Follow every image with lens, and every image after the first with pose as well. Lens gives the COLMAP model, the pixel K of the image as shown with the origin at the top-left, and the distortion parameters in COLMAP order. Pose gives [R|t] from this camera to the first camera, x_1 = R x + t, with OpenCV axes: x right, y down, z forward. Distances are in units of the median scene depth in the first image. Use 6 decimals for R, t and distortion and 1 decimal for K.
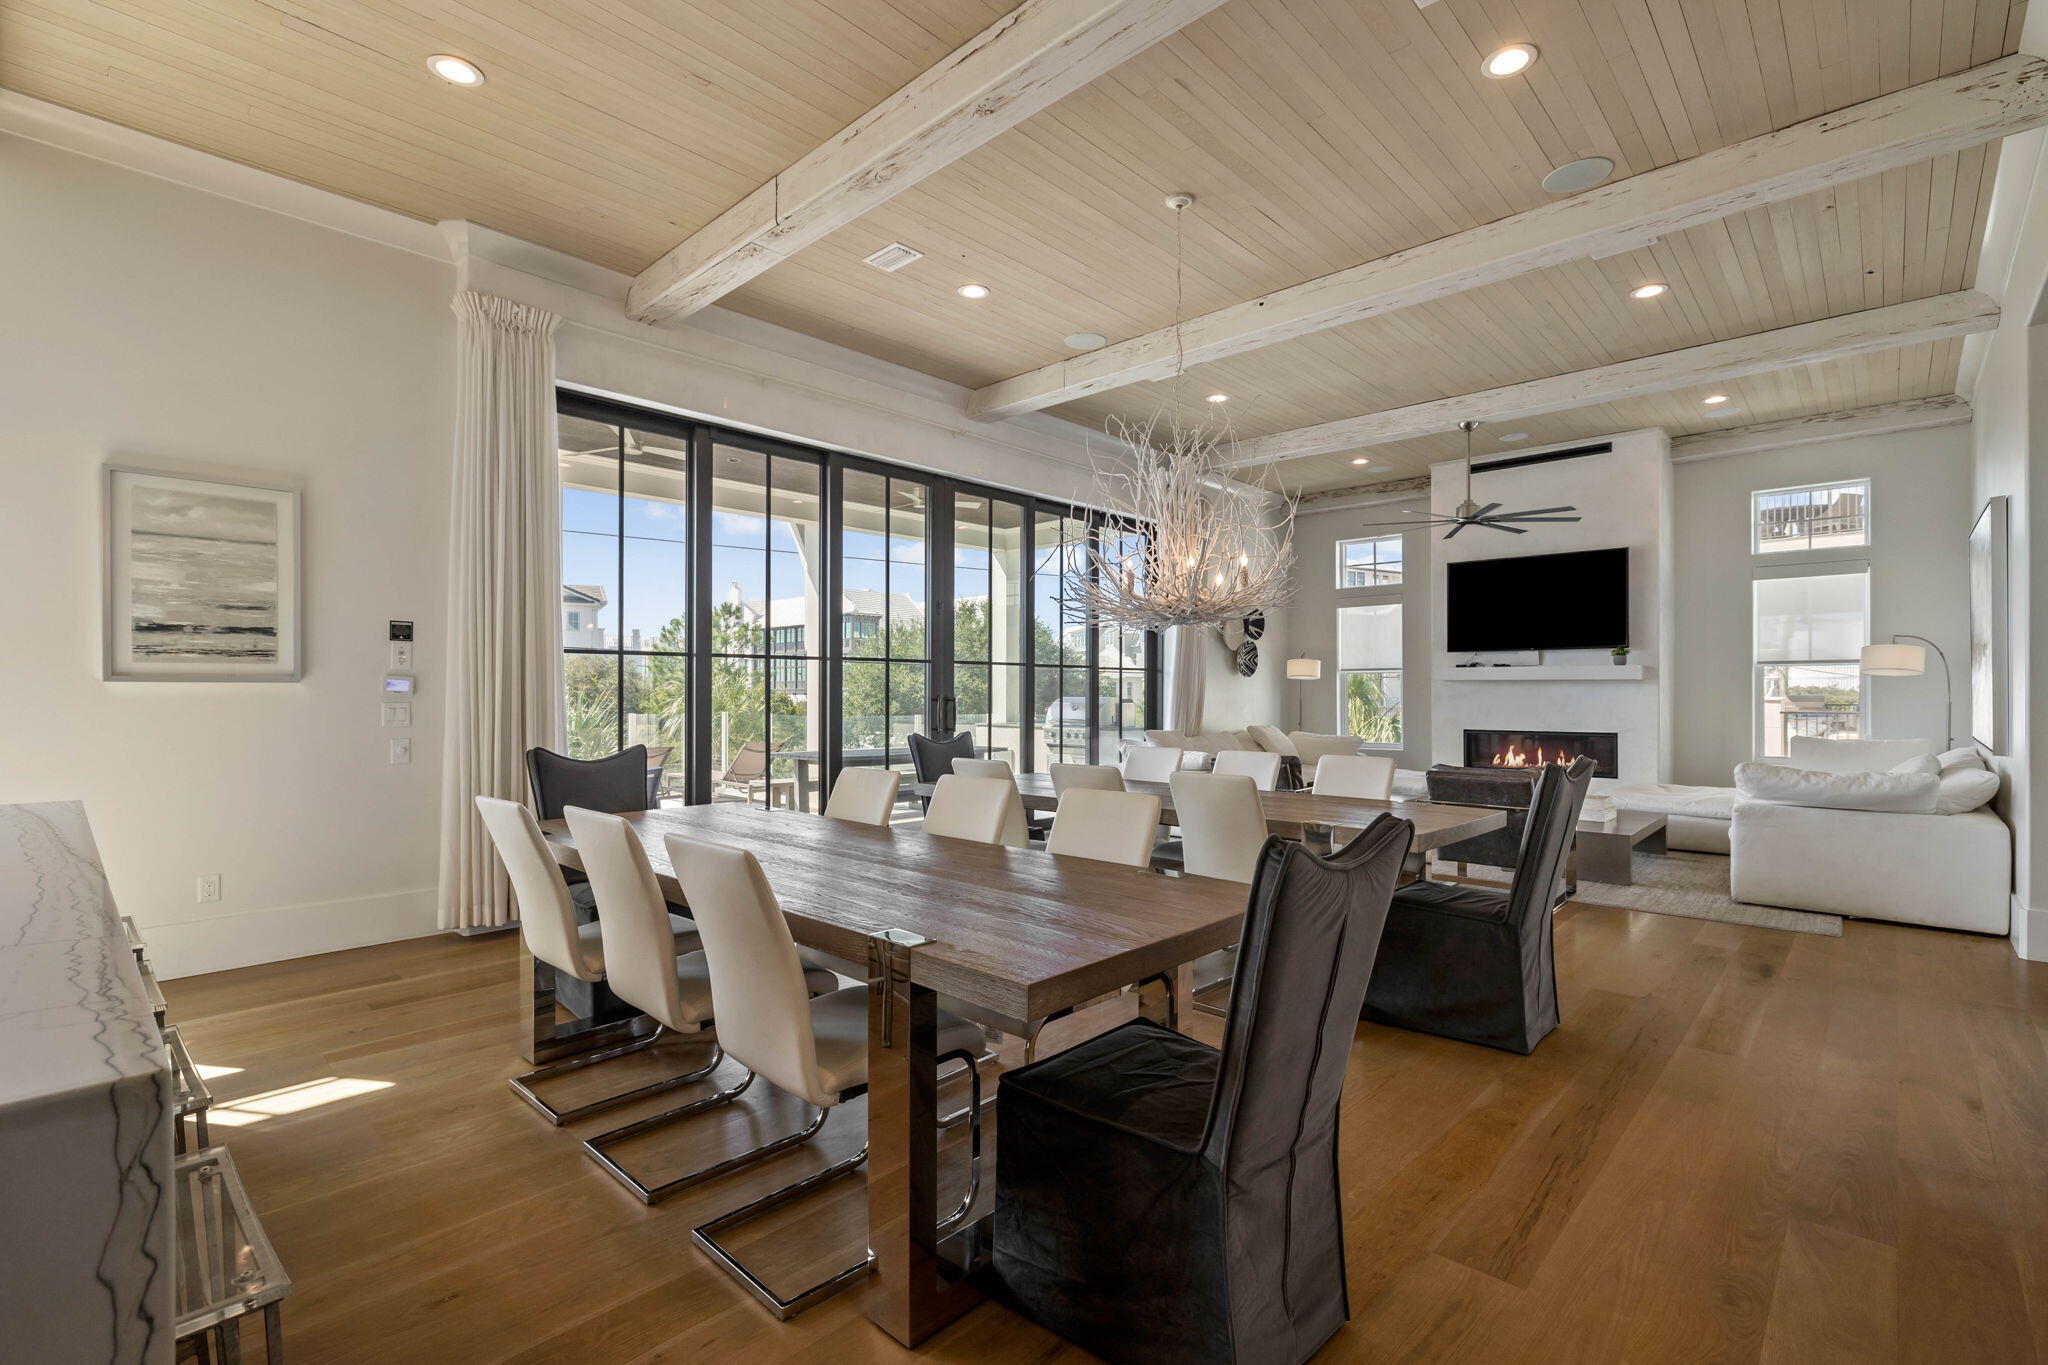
lens RADIAL K [[923.2, 0, 1025.3], [0, 923.2, 693.3], [0, 0, 1]] dist [-0.008632, 0.001212]
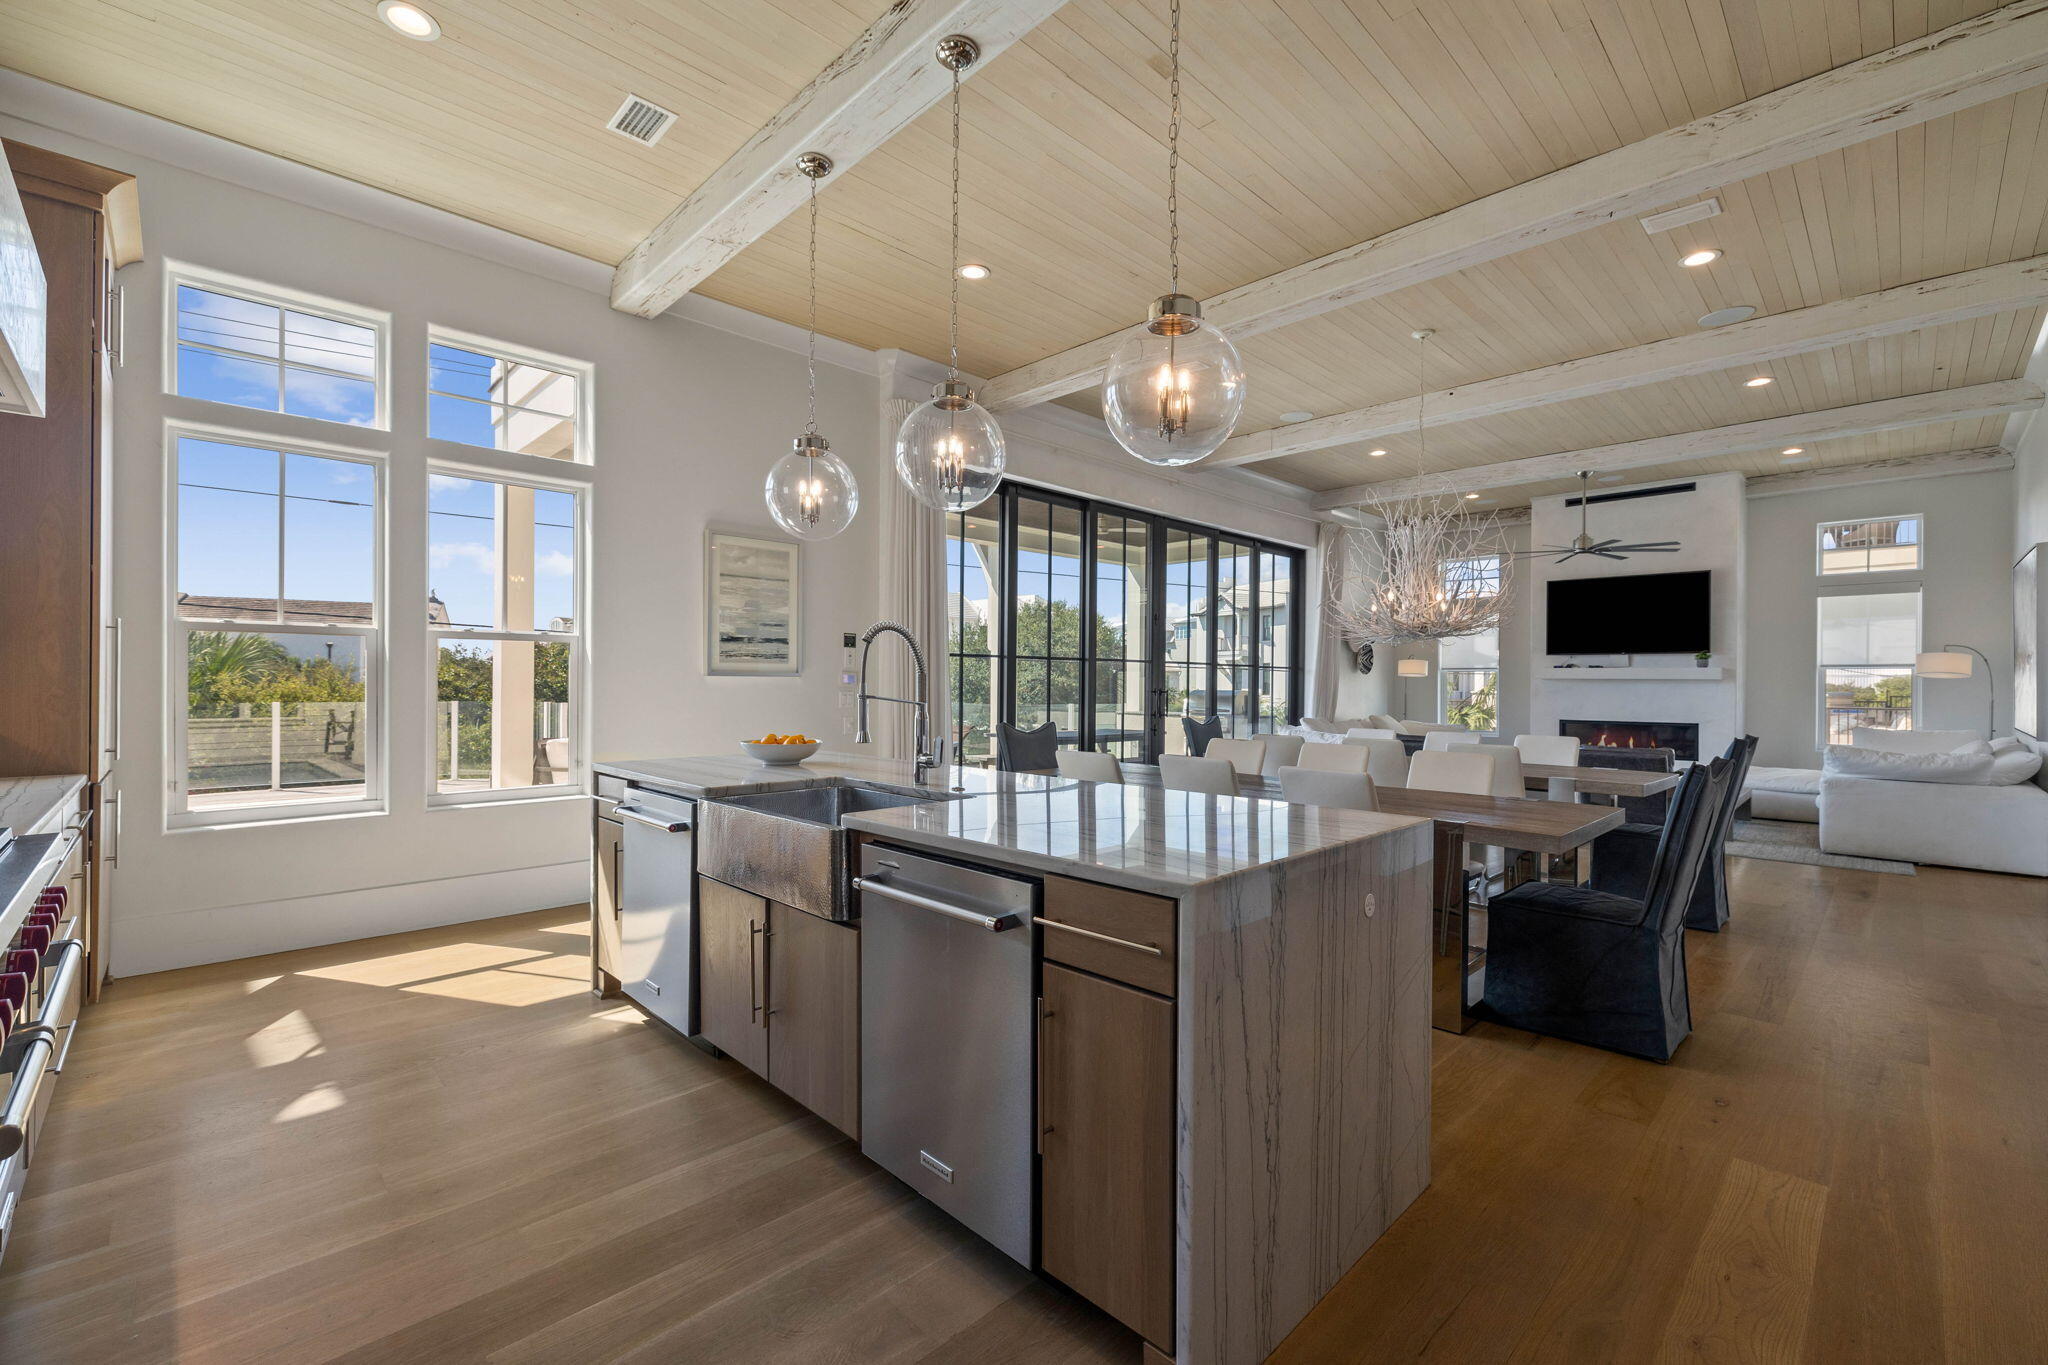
lens RADIAL K [[860.9, 0, 1020.1], [0, 860.9, 685.3], [0, 0, 1]] dist [0.002983, -0.001625]
pose [[0.999061, 0.007488, -0.042670, -0.247971], [-0.007464, 0.999972, 0.000740, -0.001304], [0.042674, -0.000421, 0.999089, -0.211213]]
